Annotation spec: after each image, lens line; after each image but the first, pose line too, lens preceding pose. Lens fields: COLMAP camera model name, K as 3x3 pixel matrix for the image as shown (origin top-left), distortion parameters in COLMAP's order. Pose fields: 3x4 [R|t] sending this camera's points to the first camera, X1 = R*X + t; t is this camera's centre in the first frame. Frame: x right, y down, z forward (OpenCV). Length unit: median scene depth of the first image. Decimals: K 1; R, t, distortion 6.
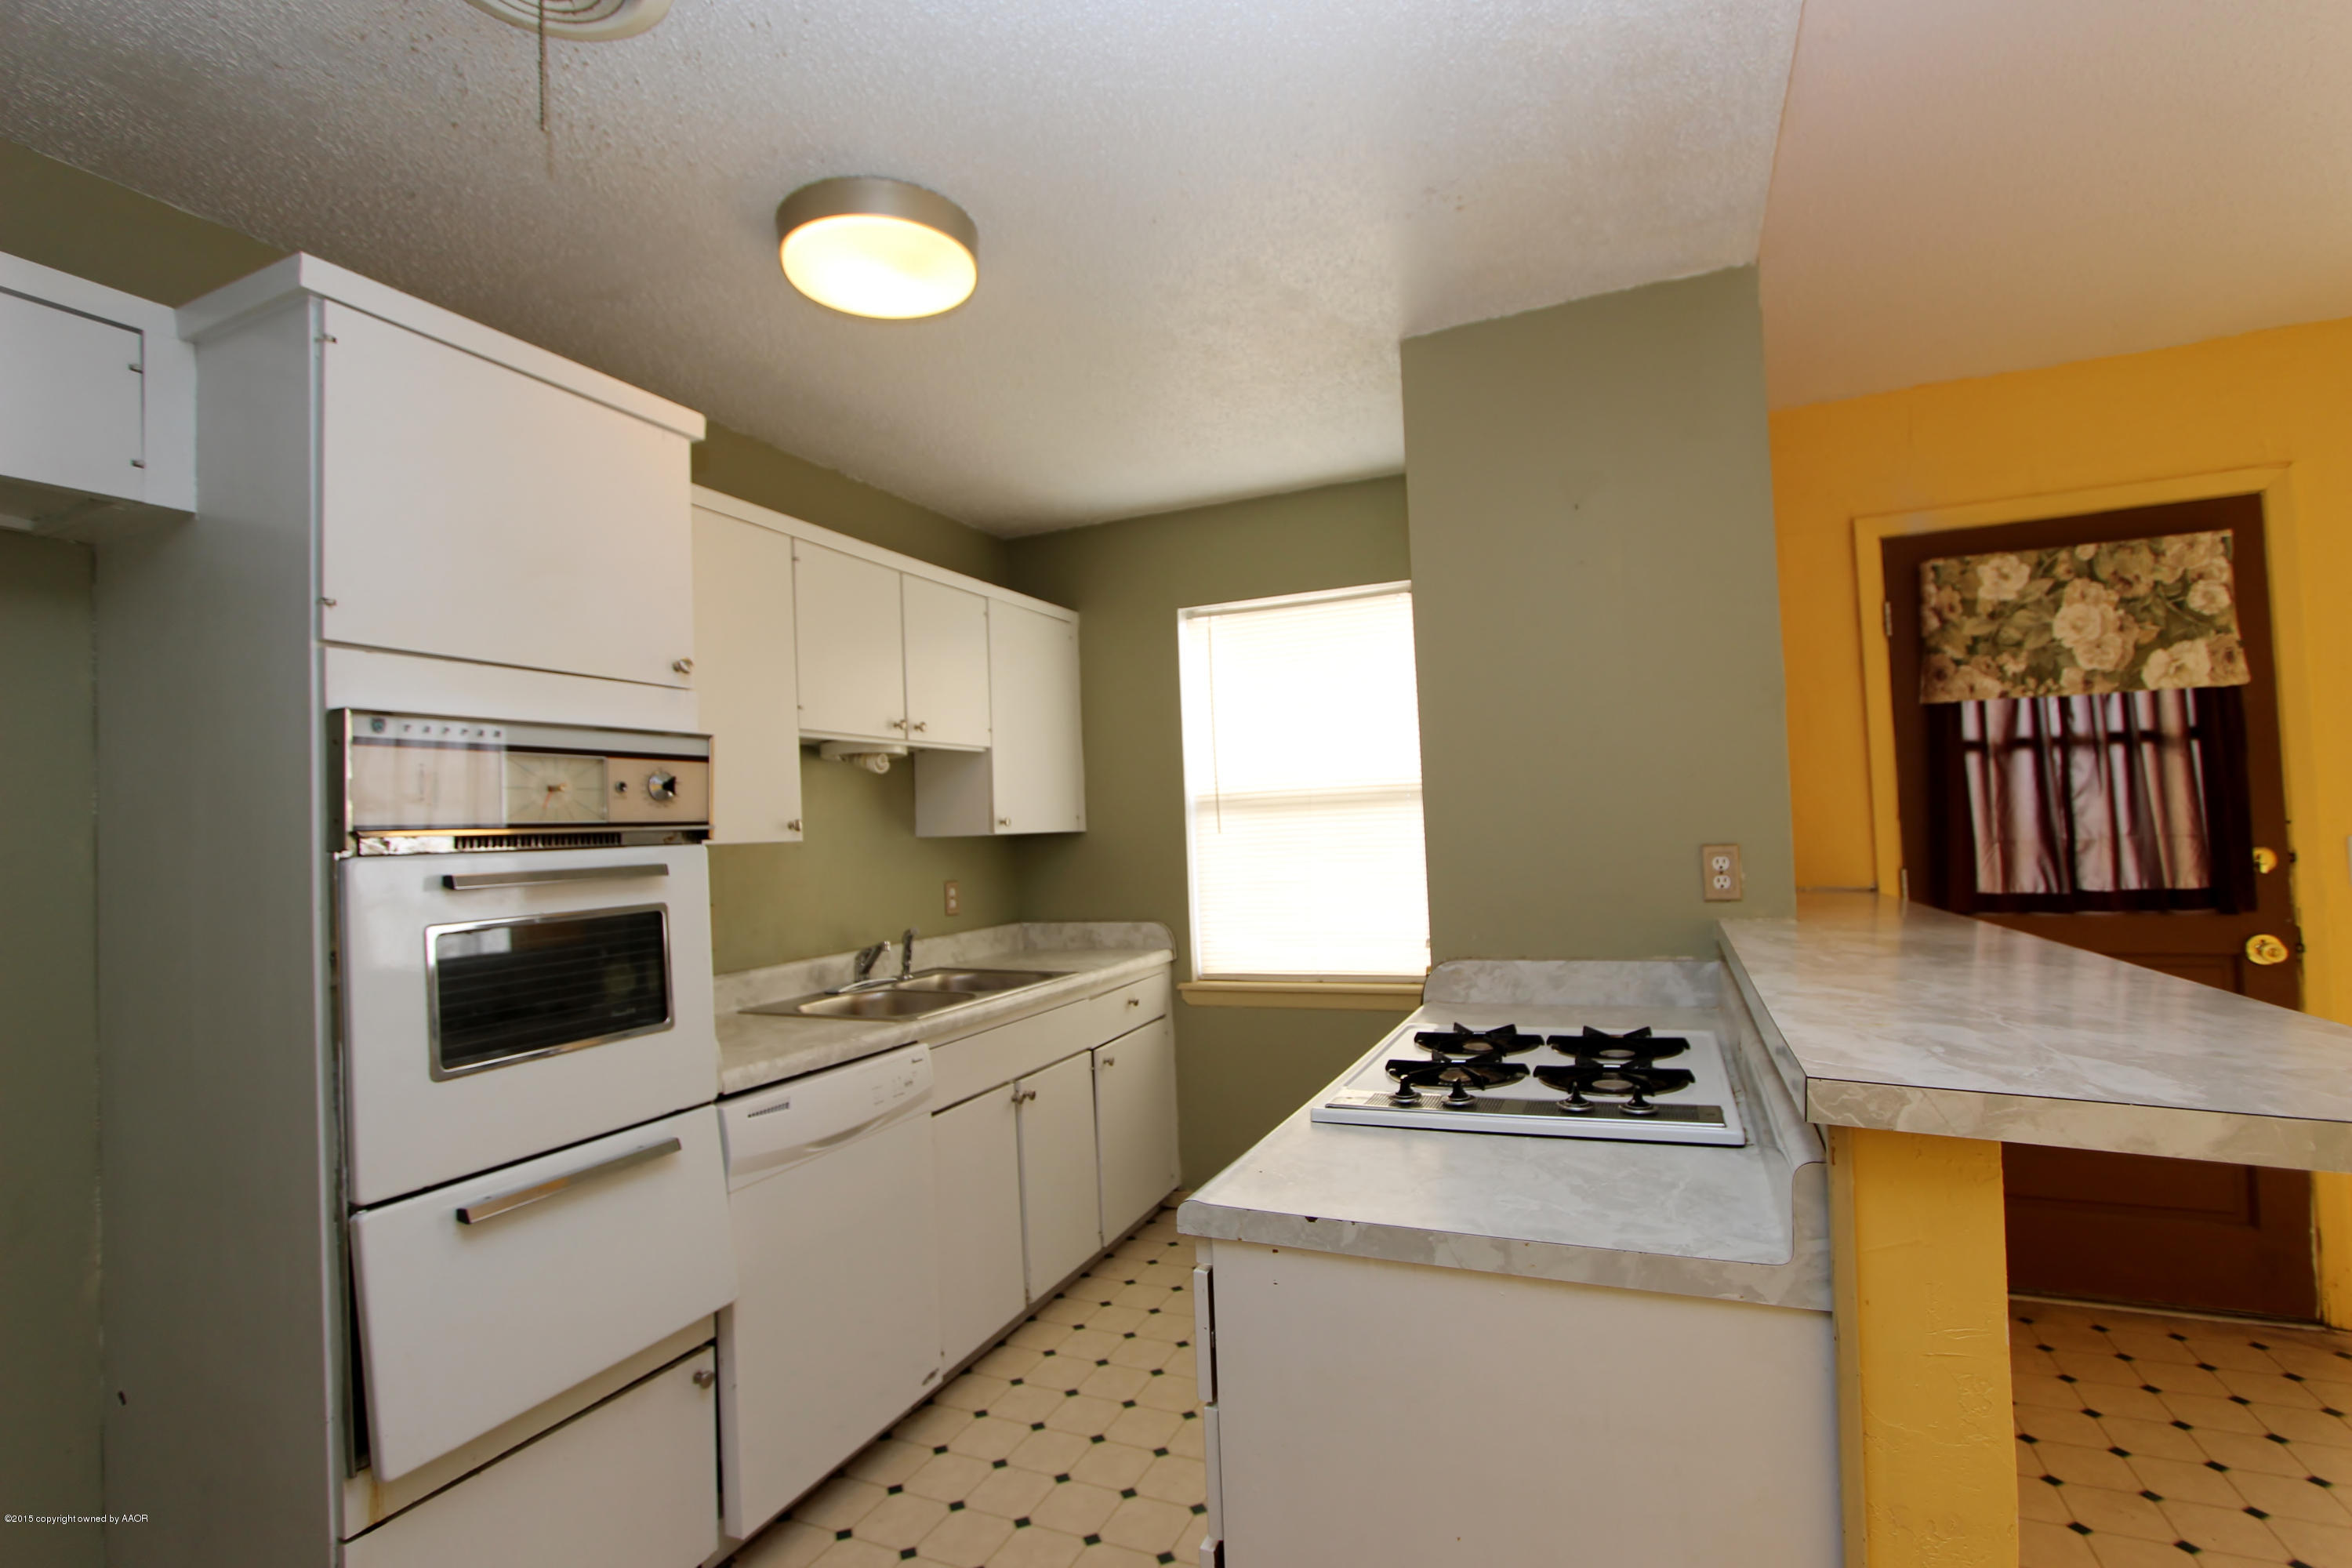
lens RADIAL K [[1083.2, 0, 1189.6], [0, 1083.2, 796.4], [0, 0, 1]] dist [-0.018104, 0.001381]
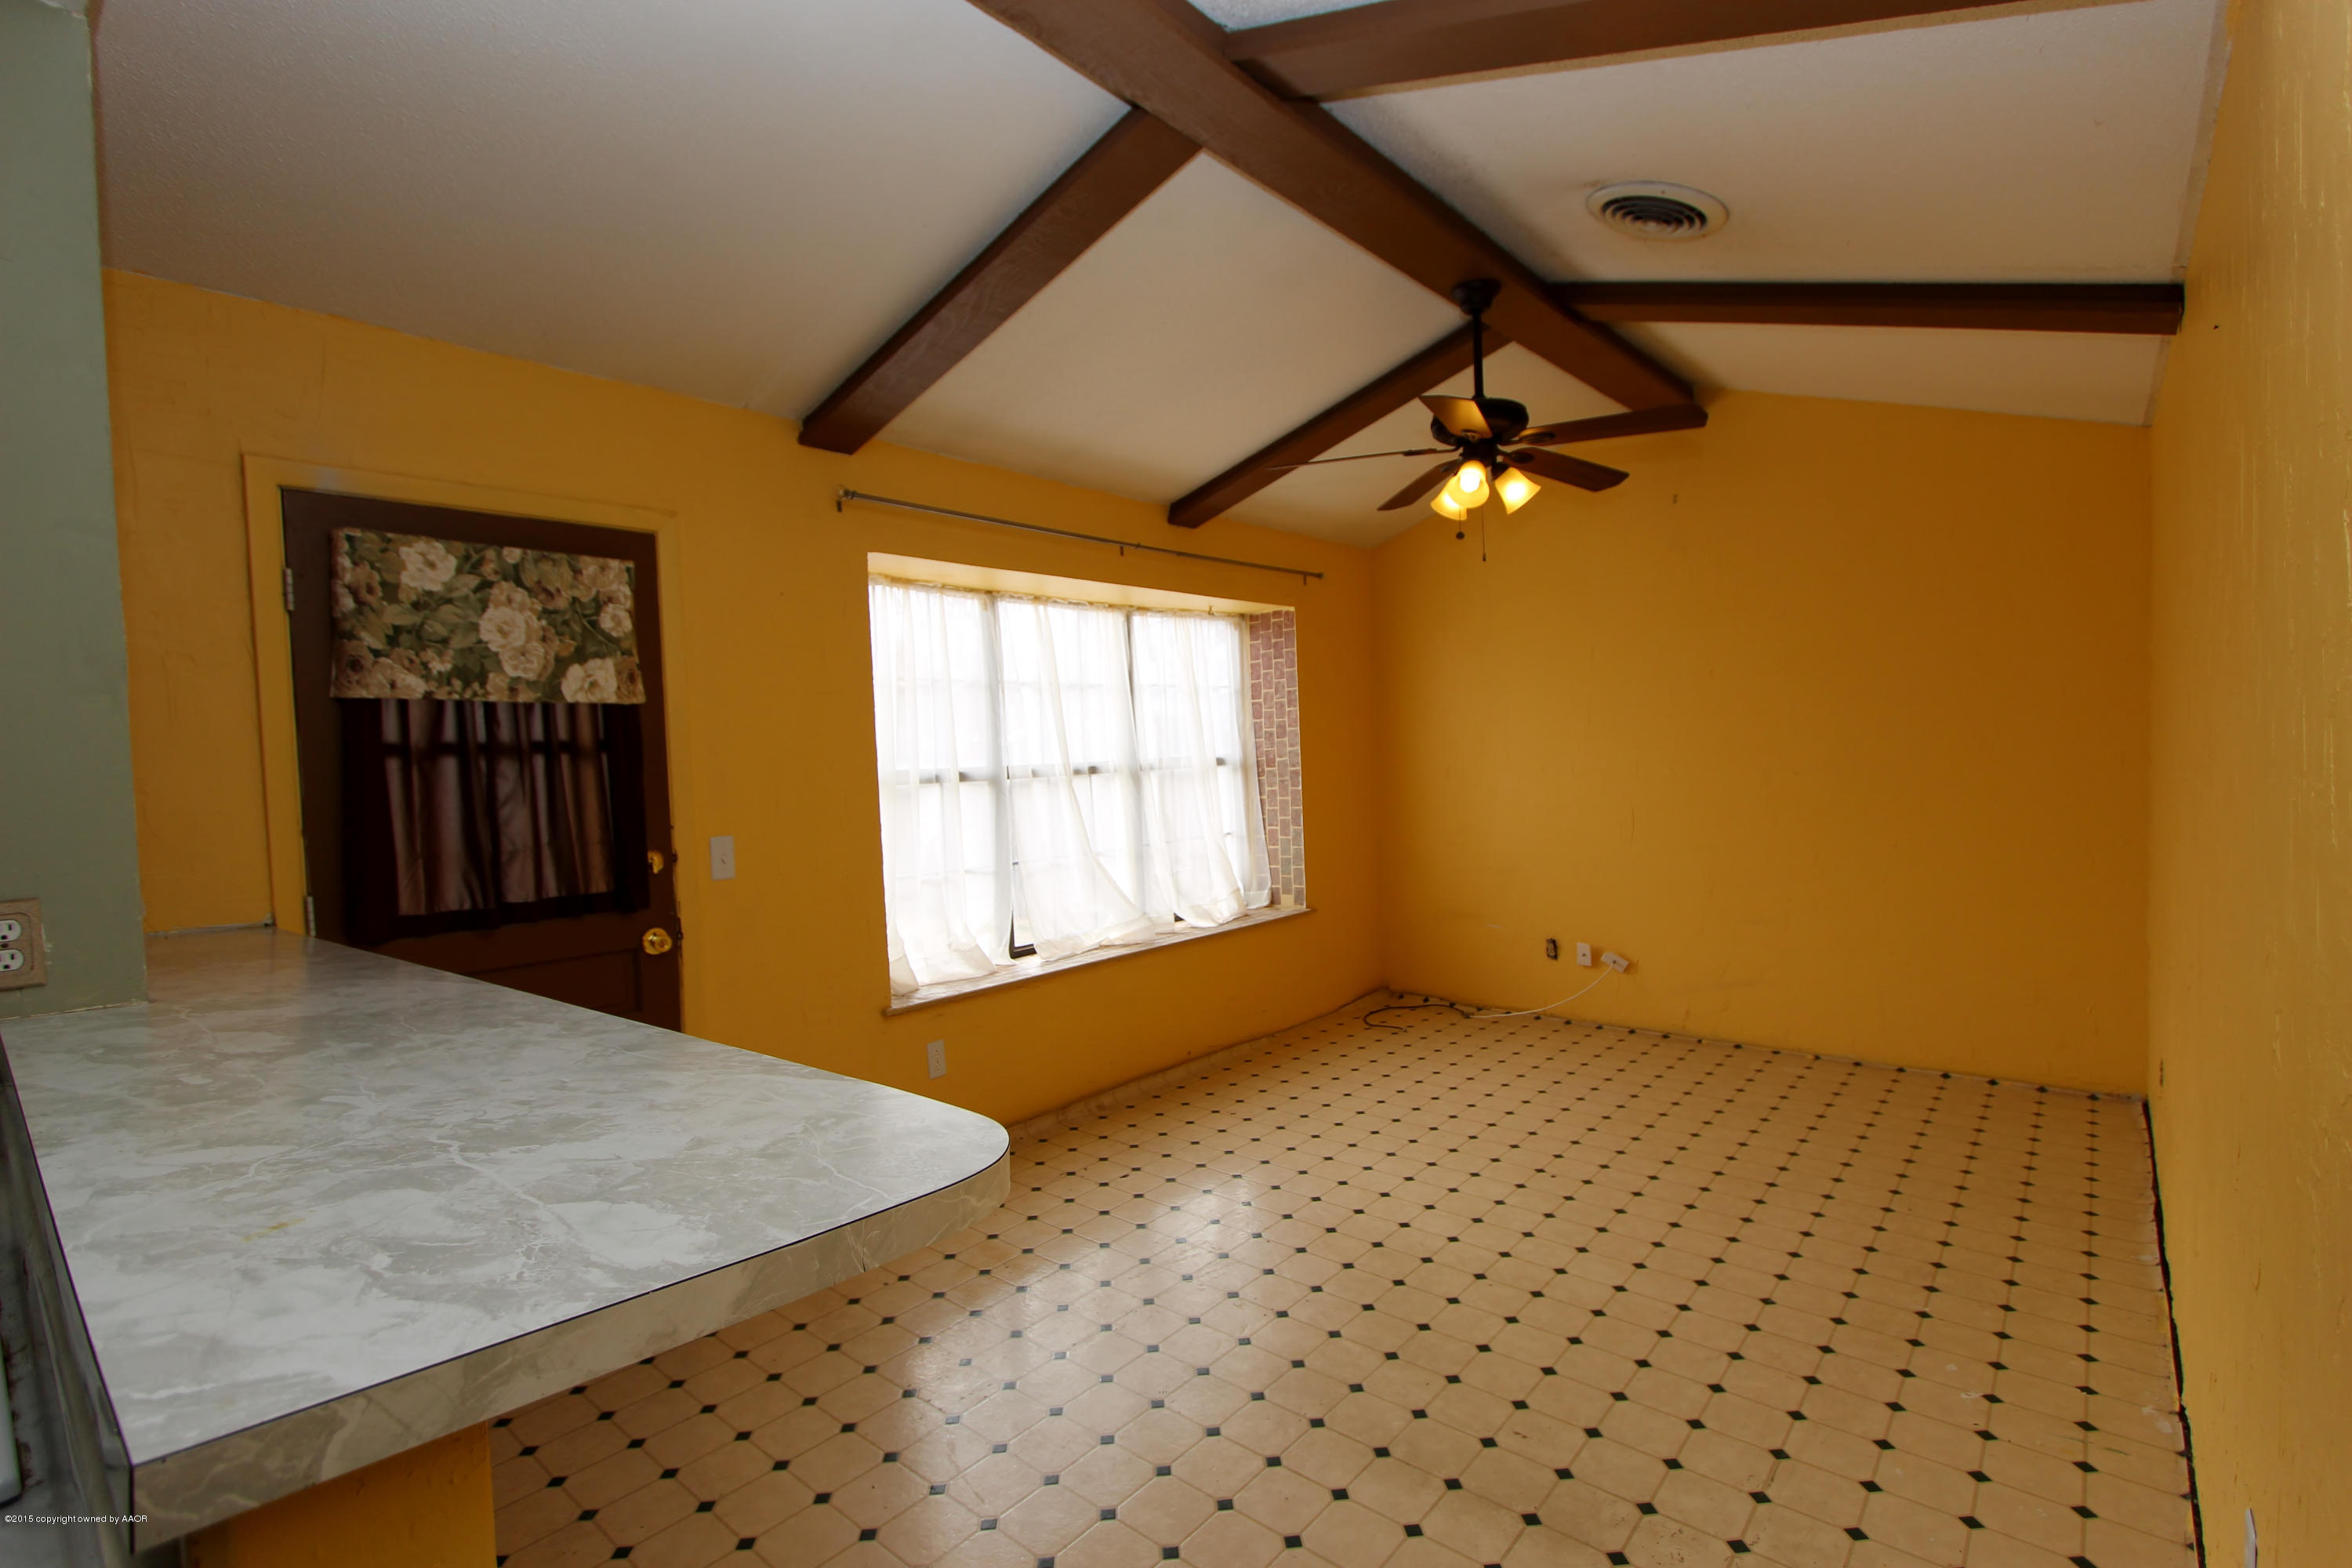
lens RADIAL K [[1083.2, 0, 1189.6], [0, 1083.2, 796.4], [0, 0, 1]] dist [-0.018104, 0.001381]
pose [[0.289512, -0.006417, 0.957153, 0.080956], [-0.006726, 0.999939, 0.008738, -0.022261], [-0.957151, -0.008967, 0.289451, 0.127145]]
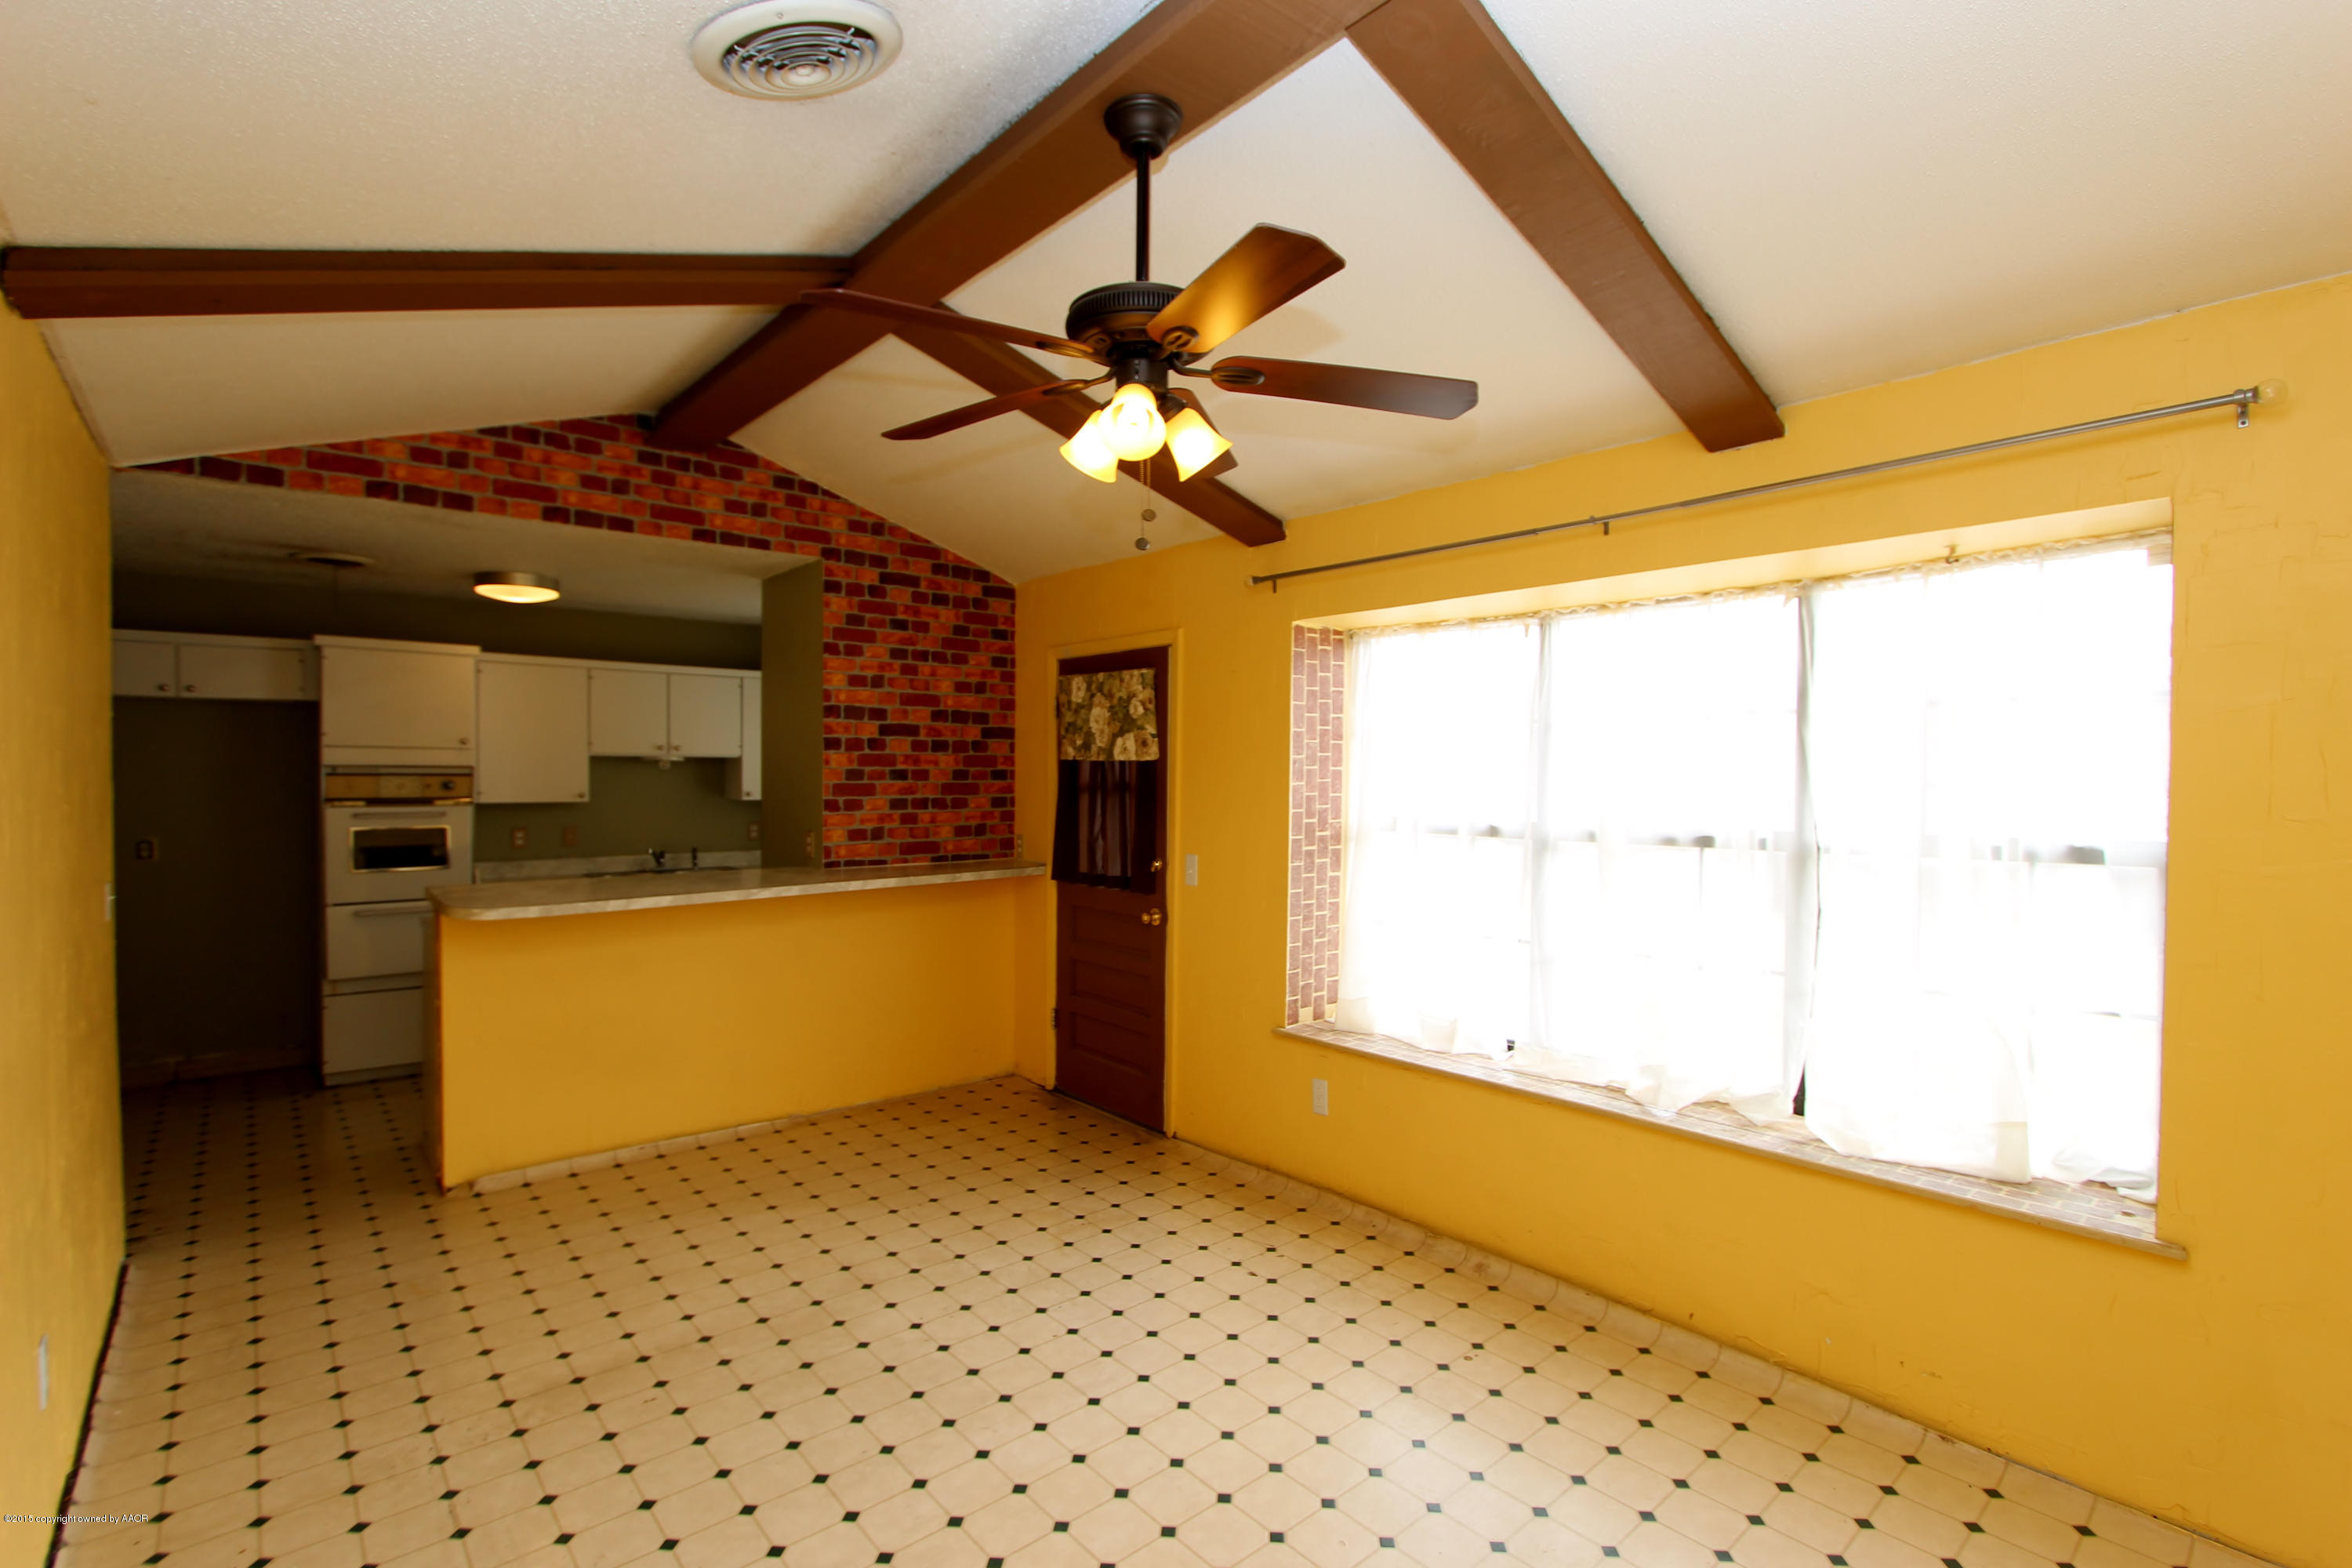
lens RADIAL K [[1083.2, 0, 1189.6], [0, 1083.2, 796.4], [0, 0, 1]] dist [-0.018104, 0.001381]
pose [[0.904485, 0.057229, -0.422649, 1.705131], [-0.031814, 0.997249, 0.066951, -0.158751], [0.425318, -0.047110, 0.903817, -0.509650]]
